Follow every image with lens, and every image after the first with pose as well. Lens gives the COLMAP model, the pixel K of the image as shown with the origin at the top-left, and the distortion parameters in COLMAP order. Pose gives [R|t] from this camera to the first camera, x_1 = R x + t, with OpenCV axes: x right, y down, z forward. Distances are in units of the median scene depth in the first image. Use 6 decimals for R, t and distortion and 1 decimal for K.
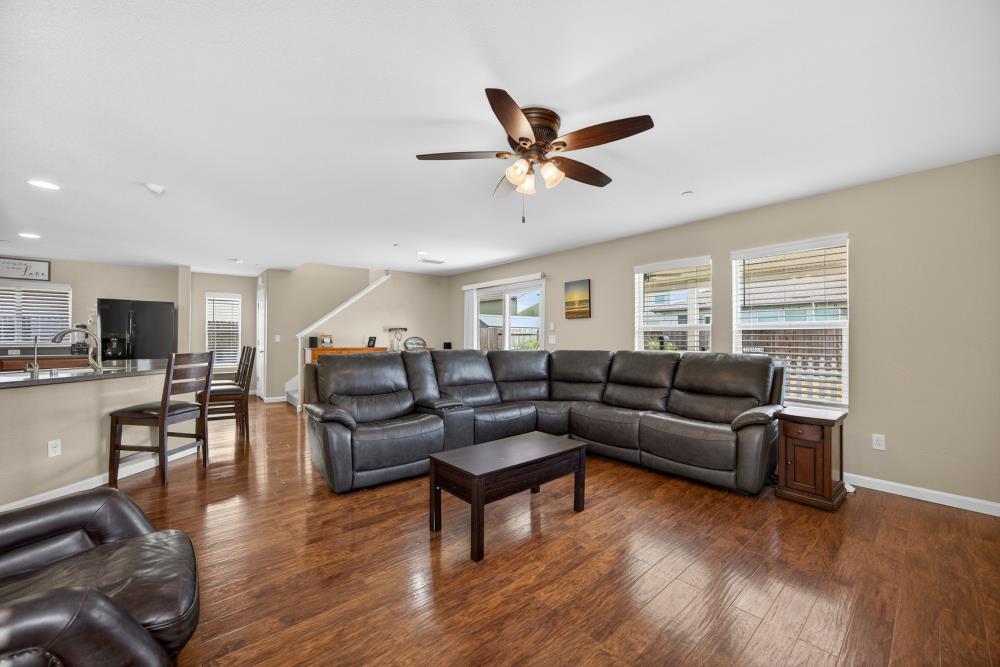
lens RADIAL K [[362.7, 0, 480.7], [0, 362.7, 334.0], [0, 0, 1]] dist [-0.030127, 0.000096]
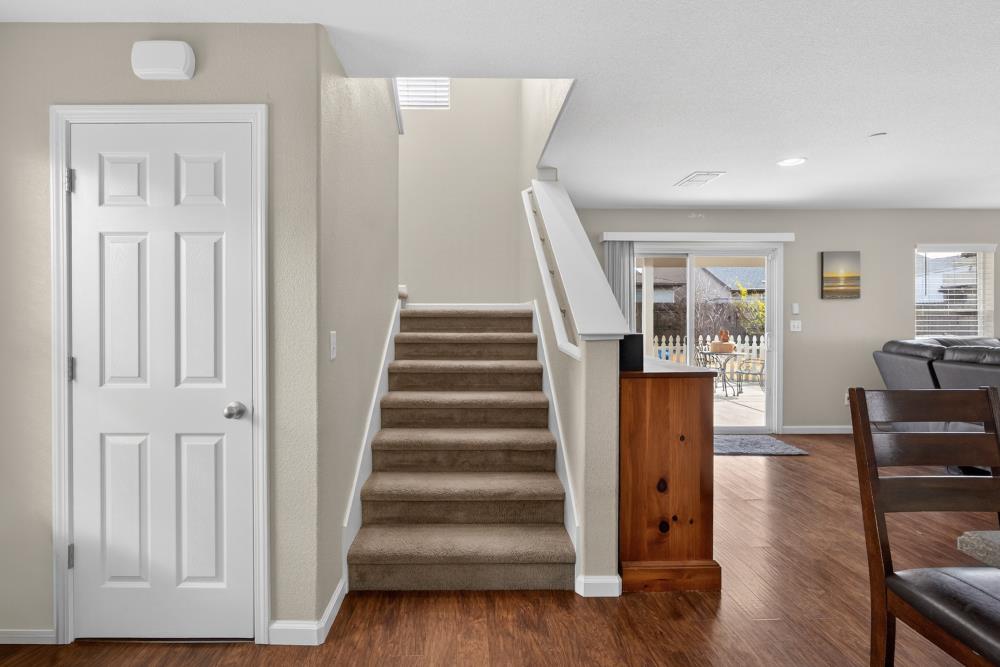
lens RADIAL K [[466.8, 0, 467.2], [0, 466.8, 316.2], [0, 0, 1]] dist [-0.009536, 0.000155]
pose [[0.661746, -0.002452, 0.749724, -0.887847], [-0.002403, 0.999983, 0.005391, -0.008188], [-0.749724, -0.005369, 0.661729, 0.817541]]
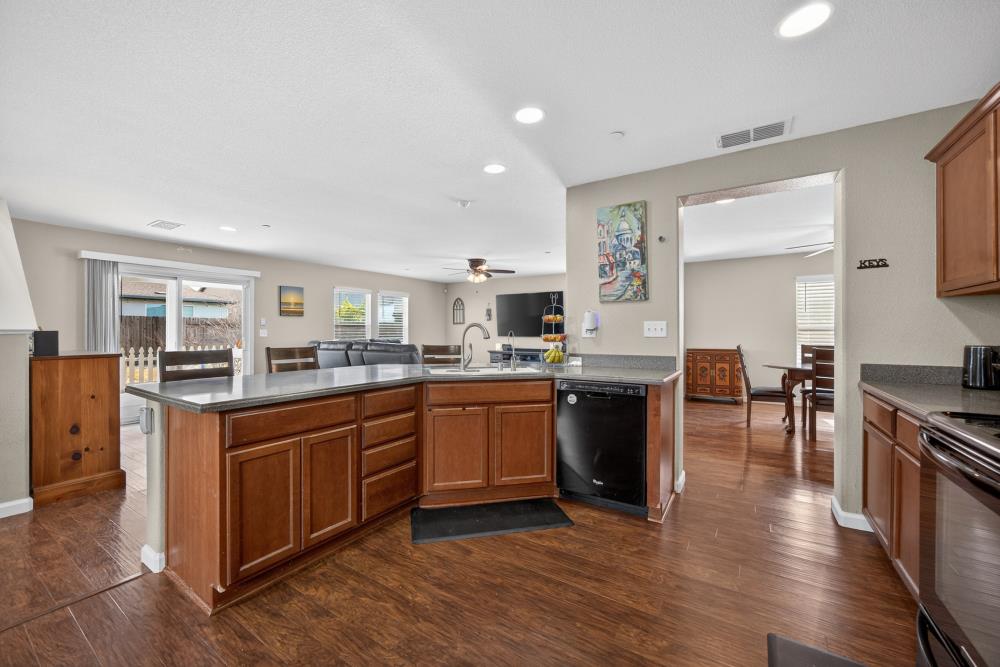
lens RADIAL K [[391.8, 0, 502.5], [0, 391.8, 332.2], [0, 0, 1]] dist [-0.006698, 0.000250]
pose [[-0.273464, -0.004840, 0.961870, -1.106571], [-0.008955, 0.999957, 0.002486, 0.003580], [-0.961841, -0.007934, -0.273495, 0.572962]]
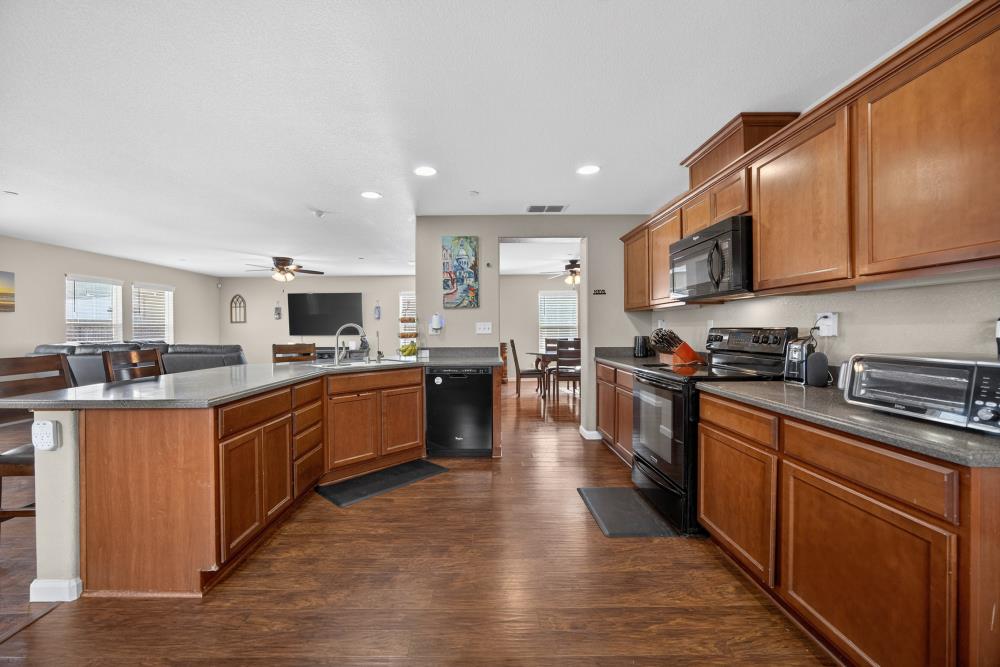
lens RADIAL K [[376.5, 0, 482.3], [0, 376.5, 332.5], [0, 0, 1]] dist [-0.000470, 0.000114]
pose [[-0.741135, -0.003799, 0.671345, -1.134902], [-0.001754, 0.999992, 0.003723, 0.004565], [-0.671354, 0.001582, -0.741136, 0.759722]]
